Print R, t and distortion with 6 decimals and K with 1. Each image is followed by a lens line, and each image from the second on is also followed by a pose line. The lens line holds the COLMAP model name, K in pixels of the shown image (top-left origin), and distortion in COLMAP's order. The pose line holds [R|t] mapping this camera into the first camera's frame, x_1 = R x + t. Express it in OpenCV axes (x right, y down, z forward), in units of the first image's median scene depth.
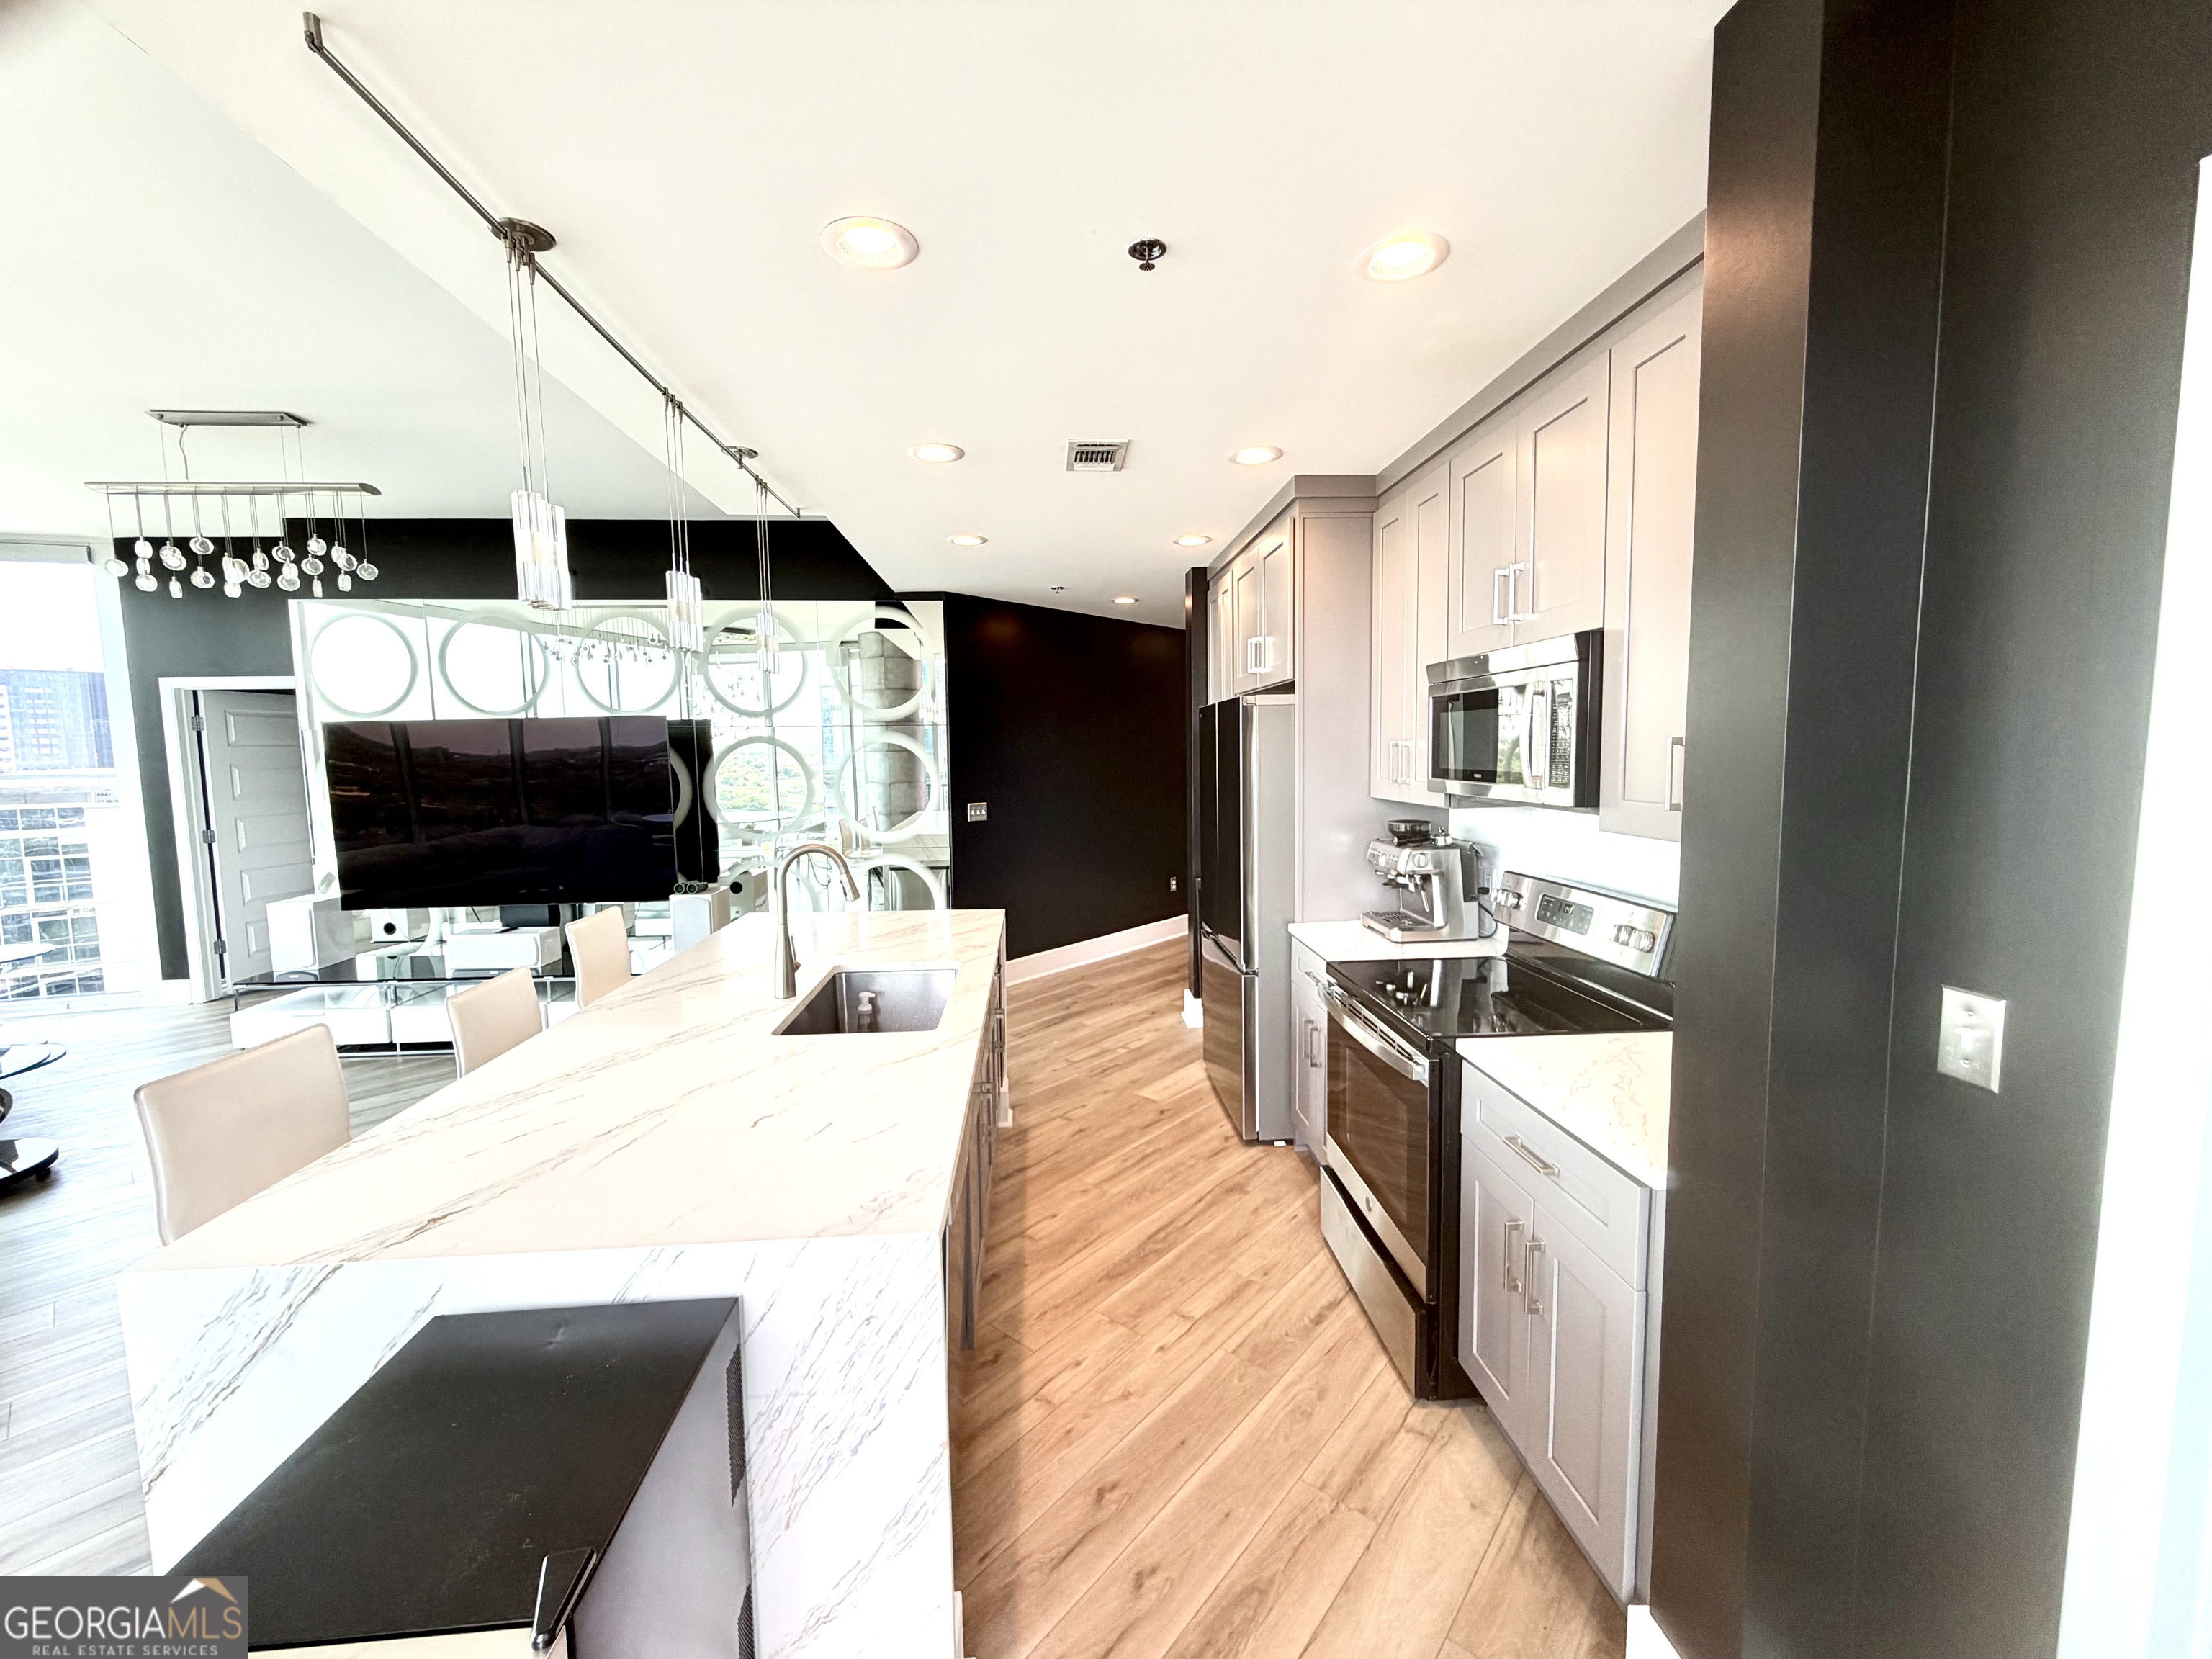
lens RADIAL K [[879.4, 0, 1100.1], [0, 879.4, 823.4], [0, 0, 1]] dist [-0.002781, 0.000209]
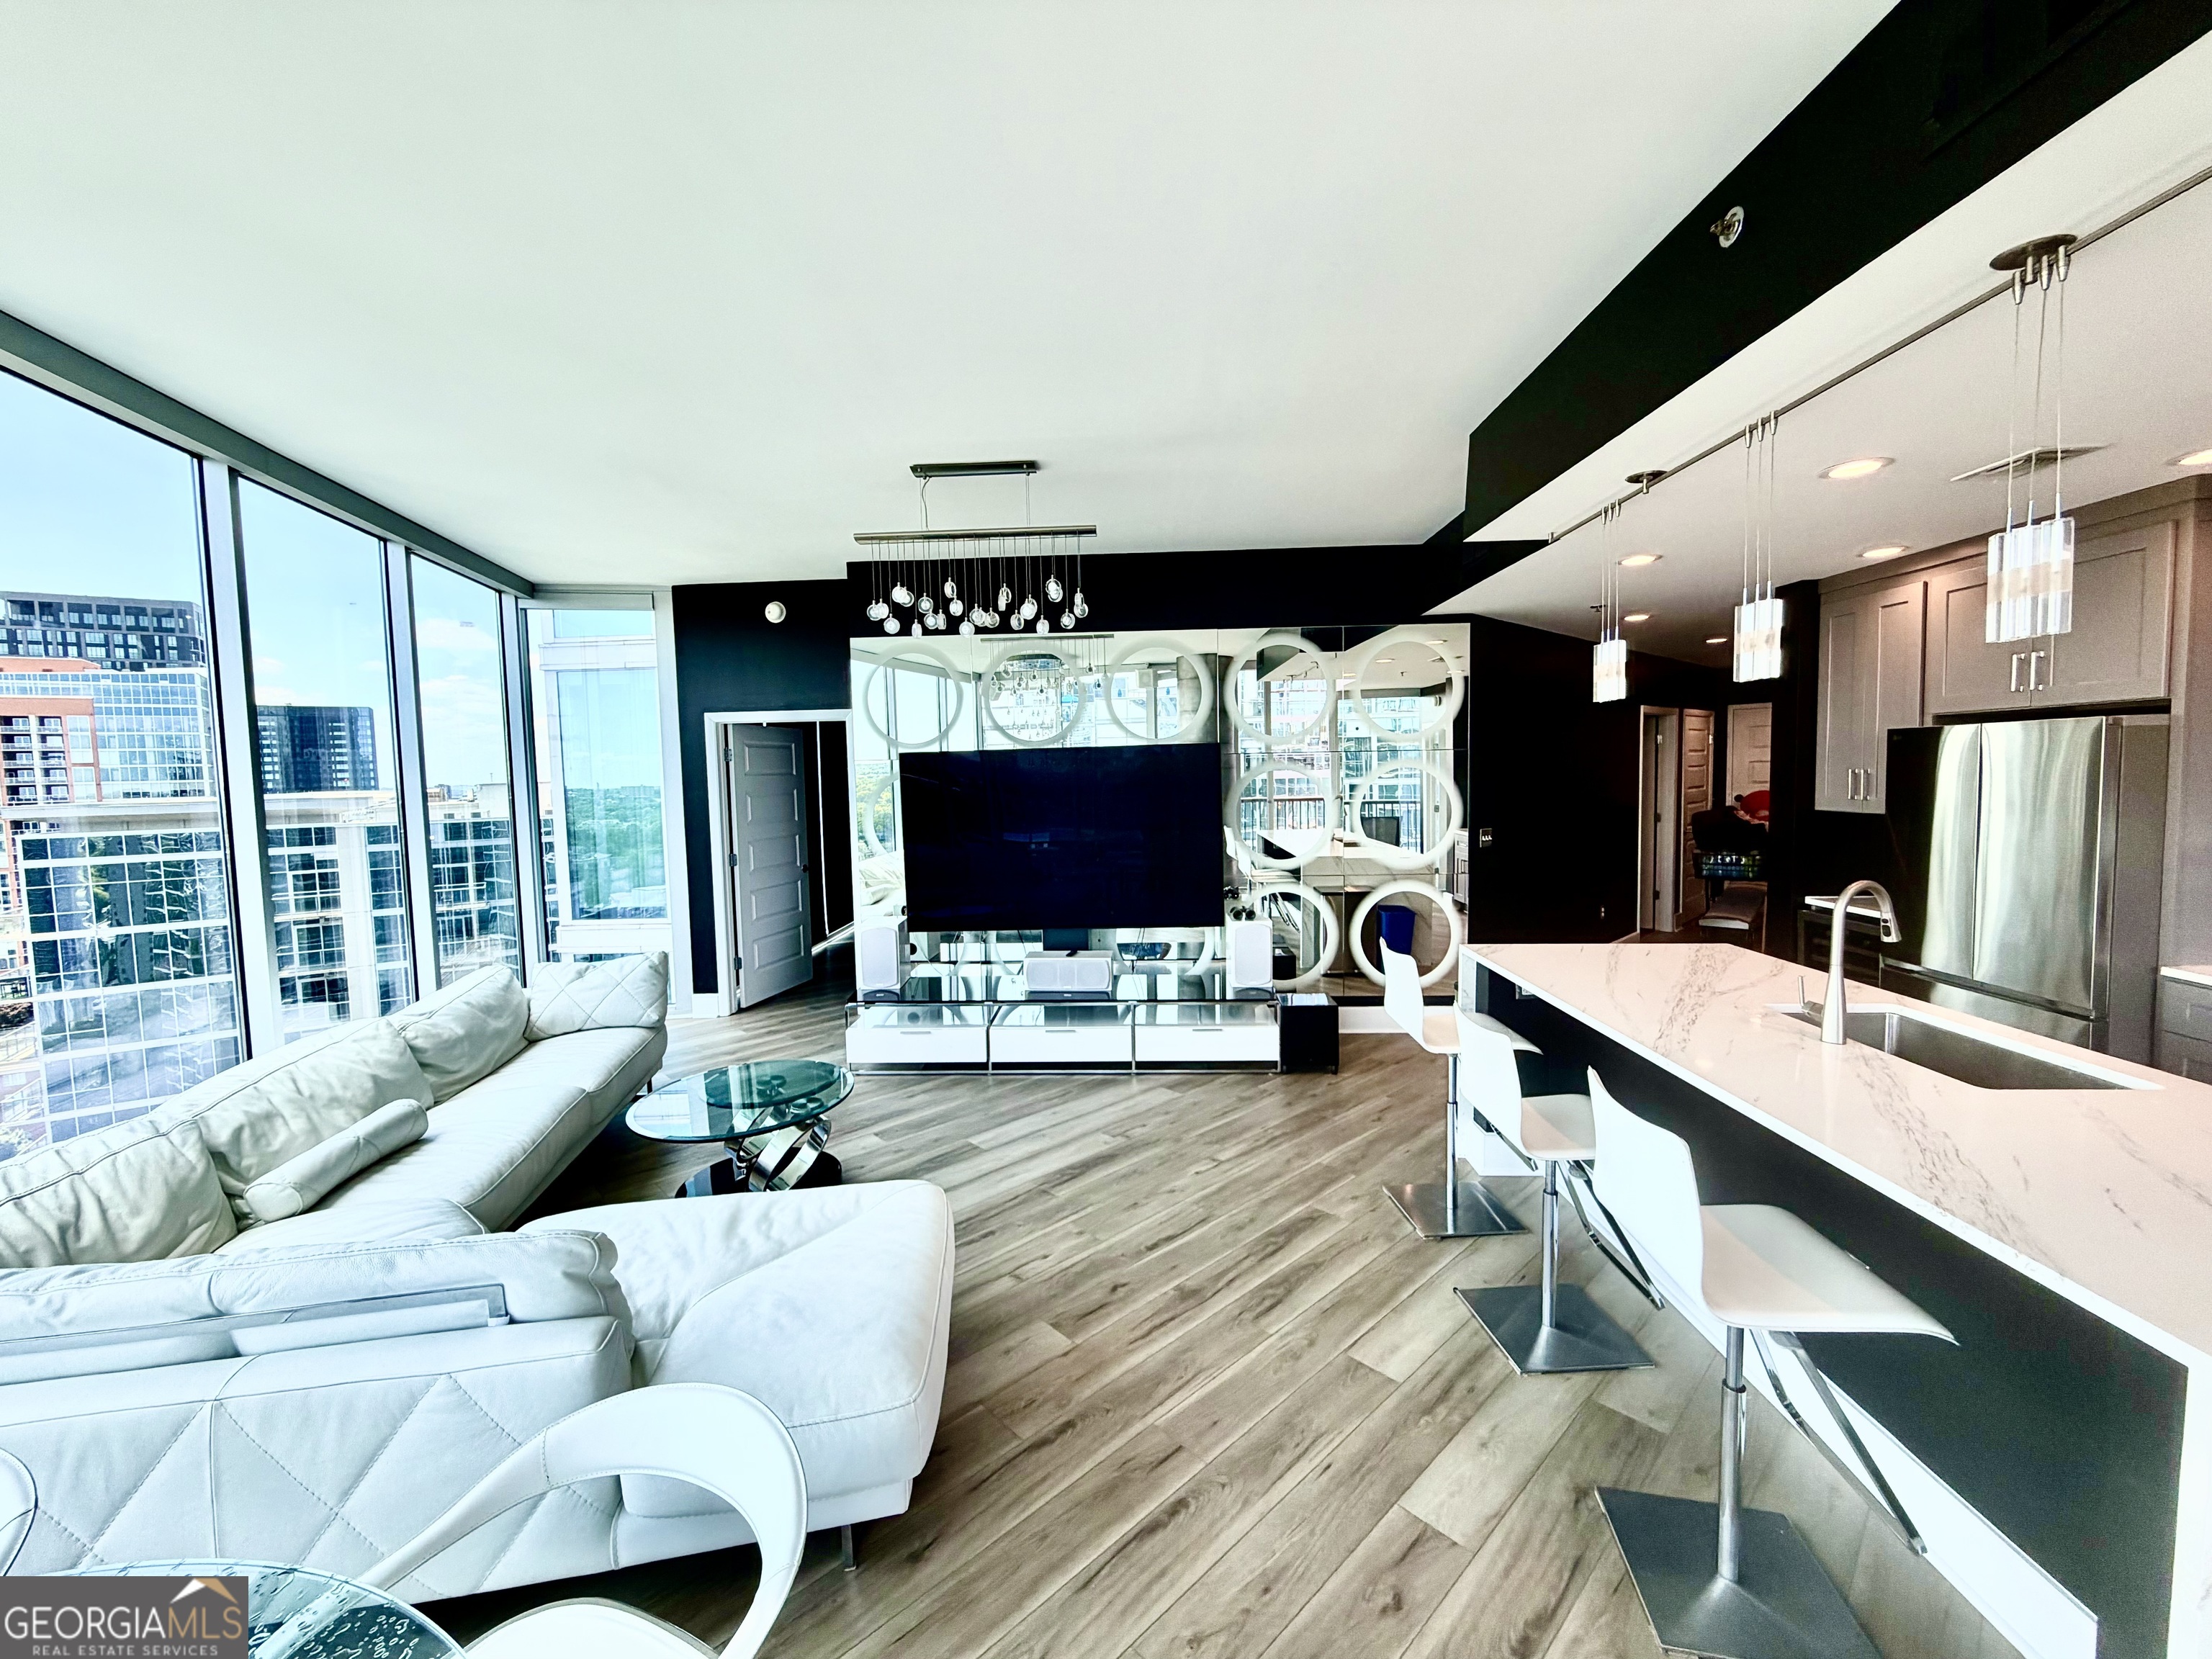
lens RADIAL K [[879.4, 0, 1098.5], [0, 879.4, 822.6], [0, 0, 1]] dist [-0.002781, 0.000209]
pose [[0.992589, 0.002404, -0.121500, -0.603499], [-0.005610, 0.999645, -0.026052, -0.006656], [0.121394, 0.026541, 0.992249, -0.021567]]
